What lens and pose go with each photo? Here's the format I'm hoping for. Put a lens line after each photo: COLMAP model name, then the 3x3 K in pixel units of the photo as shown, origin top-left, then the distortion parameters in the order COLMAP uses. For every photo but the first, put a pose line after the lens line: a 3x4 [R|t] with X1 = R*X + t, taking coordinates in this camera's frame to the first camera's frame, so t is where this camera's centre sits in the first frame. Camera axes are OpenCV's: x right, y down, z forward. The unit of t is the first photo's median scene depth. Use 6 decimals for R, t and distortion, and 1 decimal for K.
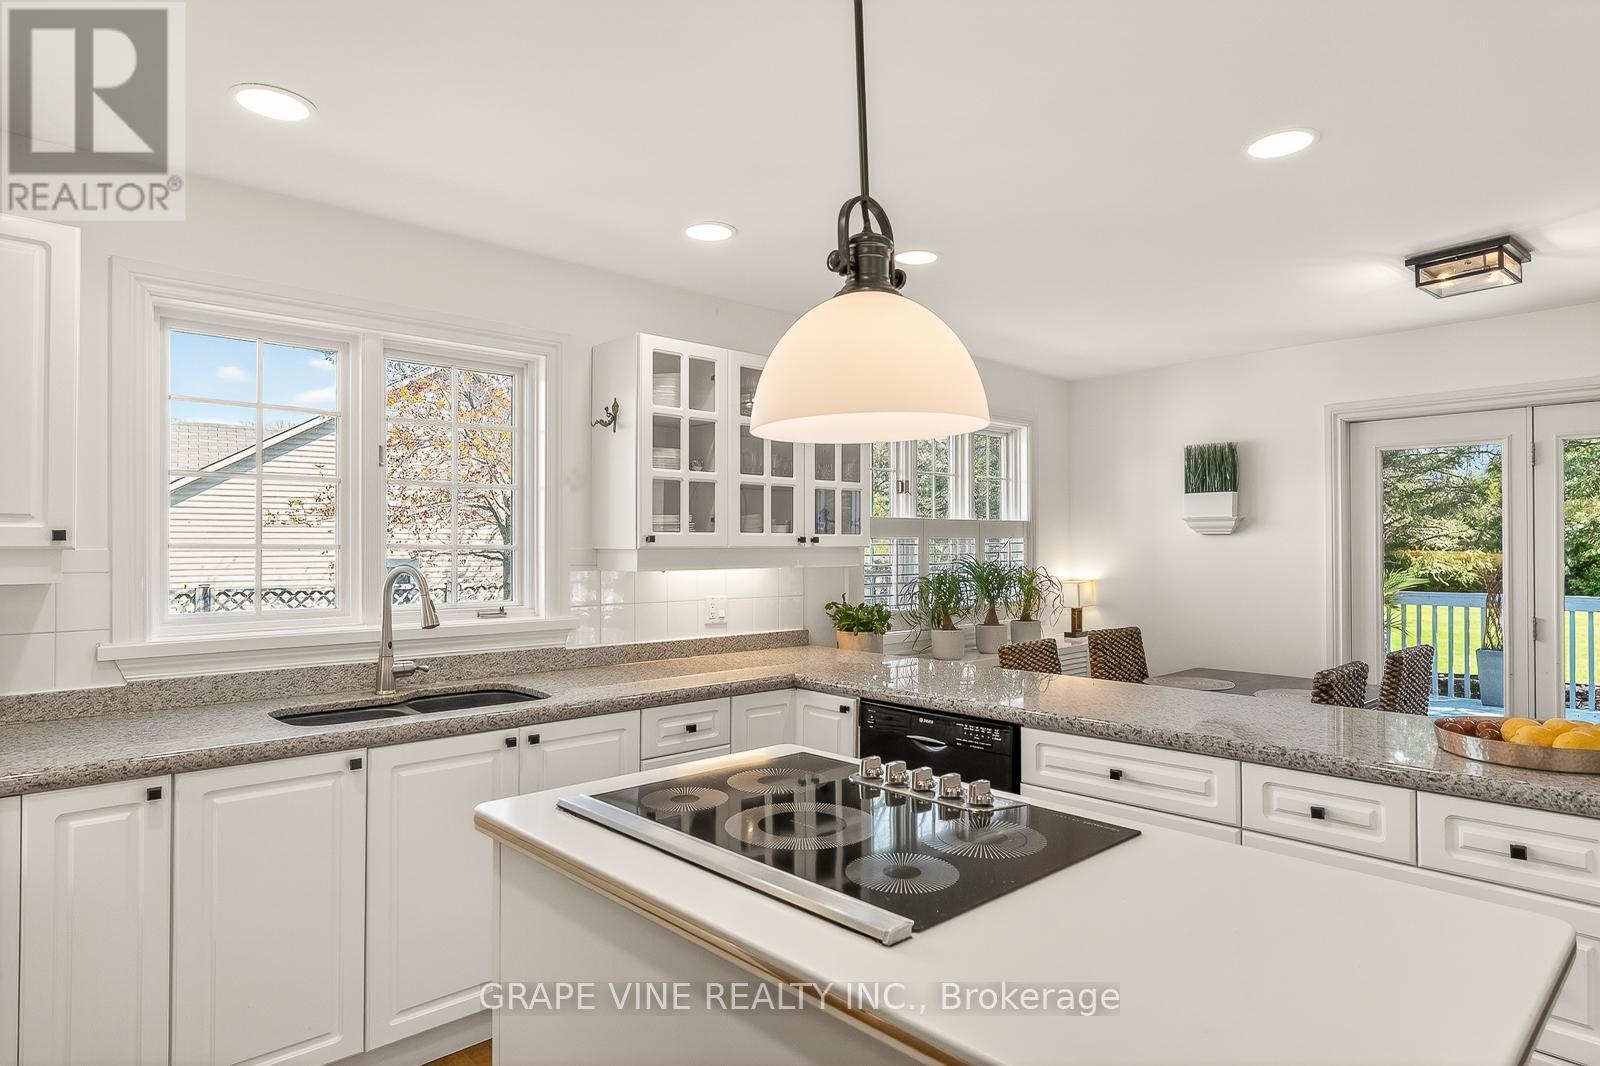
lens RADIAL K [[912.7, 0, 811.3], [0, 912.7, 543.0], [0, 0, 1]] dist [-0.002774, -0.006128]
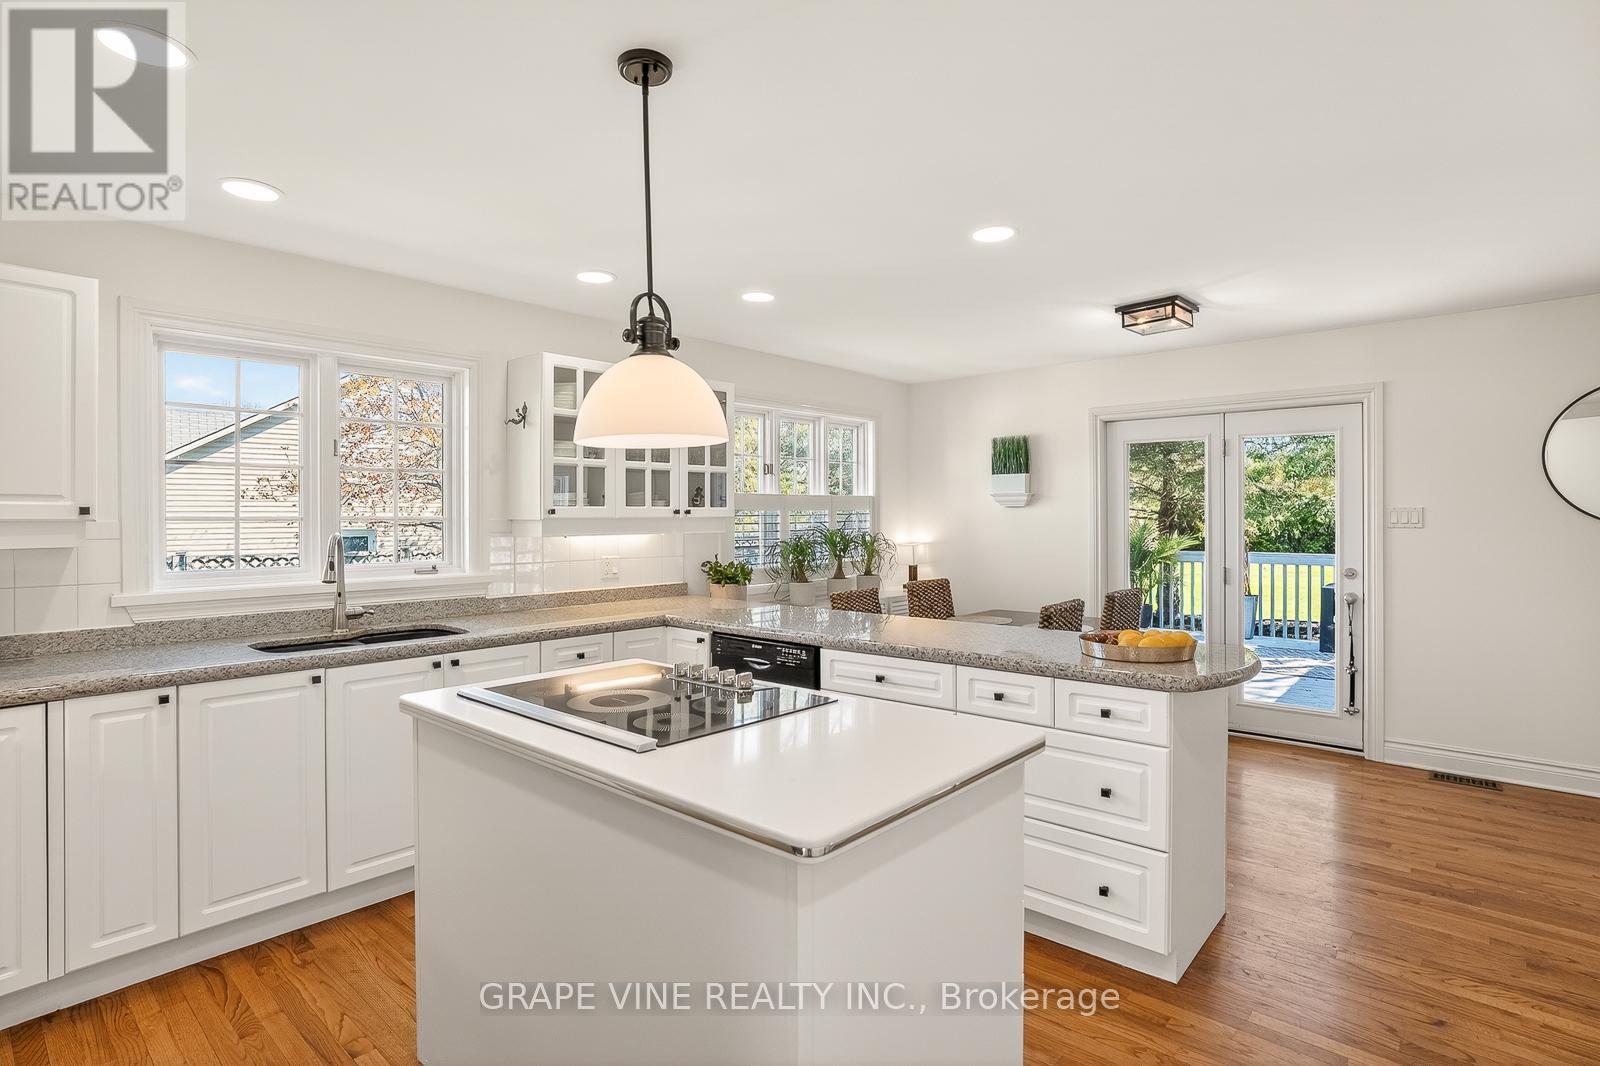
lens RADIAL K [[803.0, 0, 814.9], [0, 803.0, 521.7], [0, 0, 1]] dist [-0.040218, 0.008982]
pose [[0.995375, -0.003789, 0.095987, 0.090395], [0.002870, 0.999949, 0.009706, -0.000390], [-0.096019, -0.009385, 0.995335, -0.170282]]
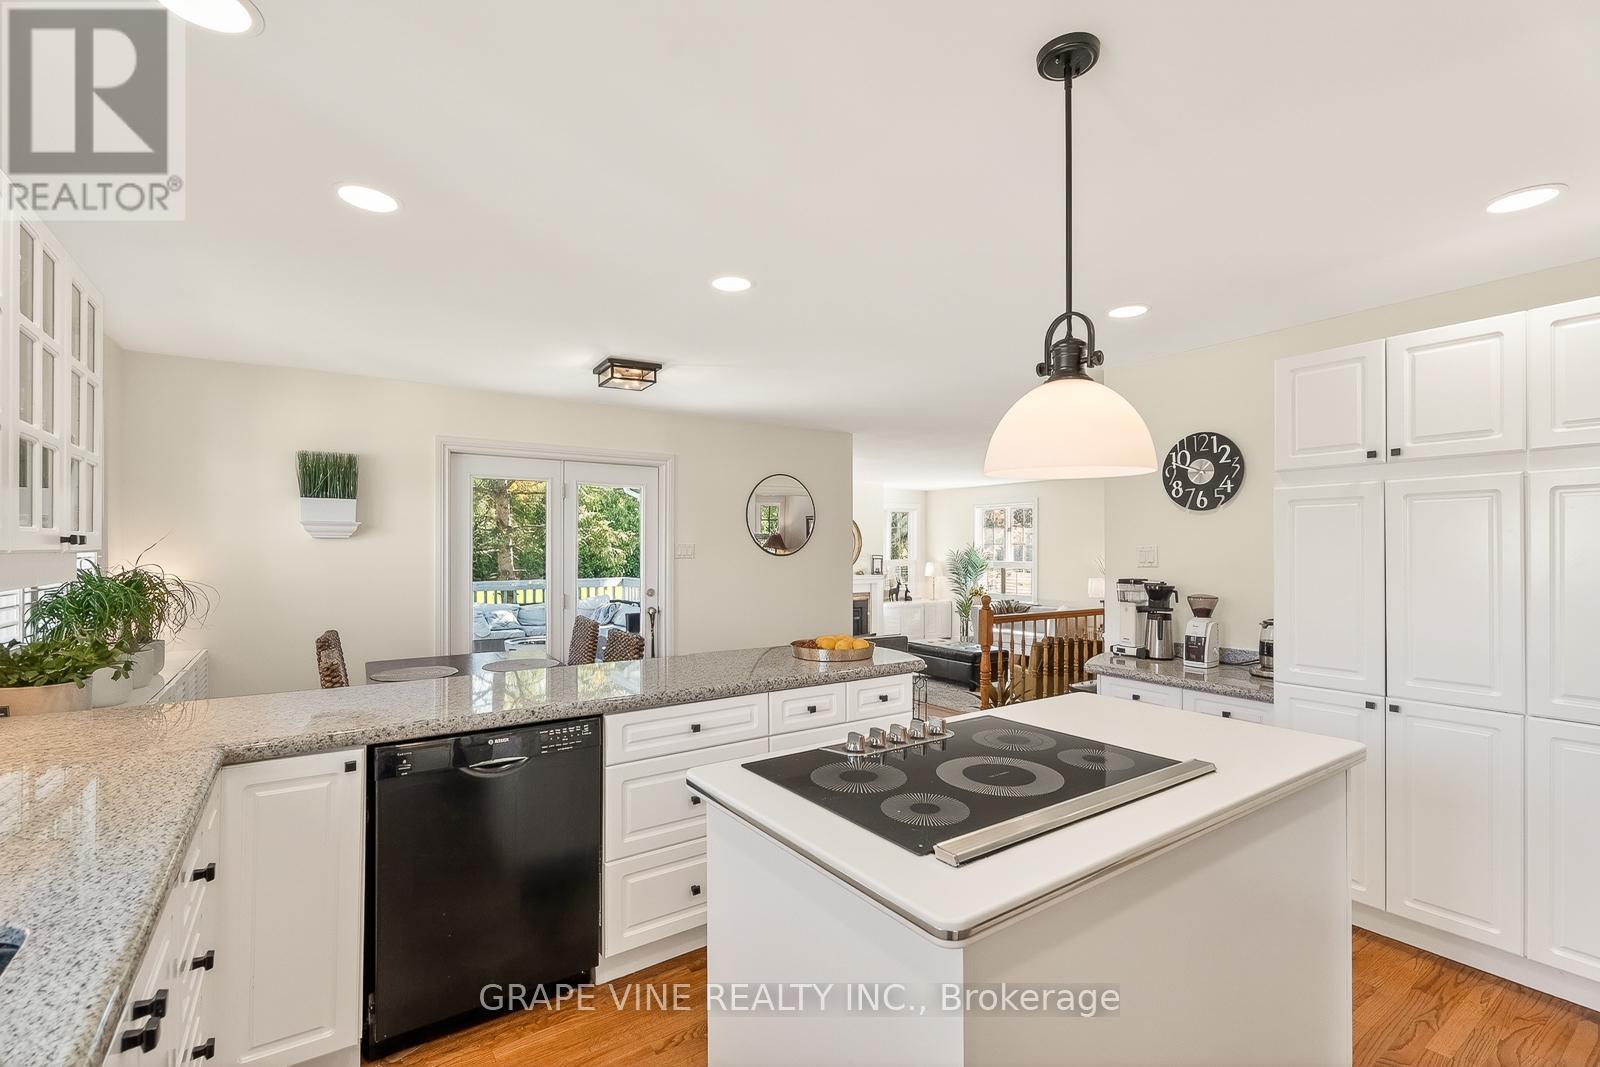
lens RADIAL K [[709.4, 0, 806.6], [0, 709.4, 542.2], [0, 0, 1]] dist [-0.001965, -0.000106]
pose [[0.154191, 0.009619, 0.987994, -0.486894], [-0.004265, 0.999950, -0.009070, 0.001202], [-0.988032, -0.002816, 0.154225, 0.538868]]
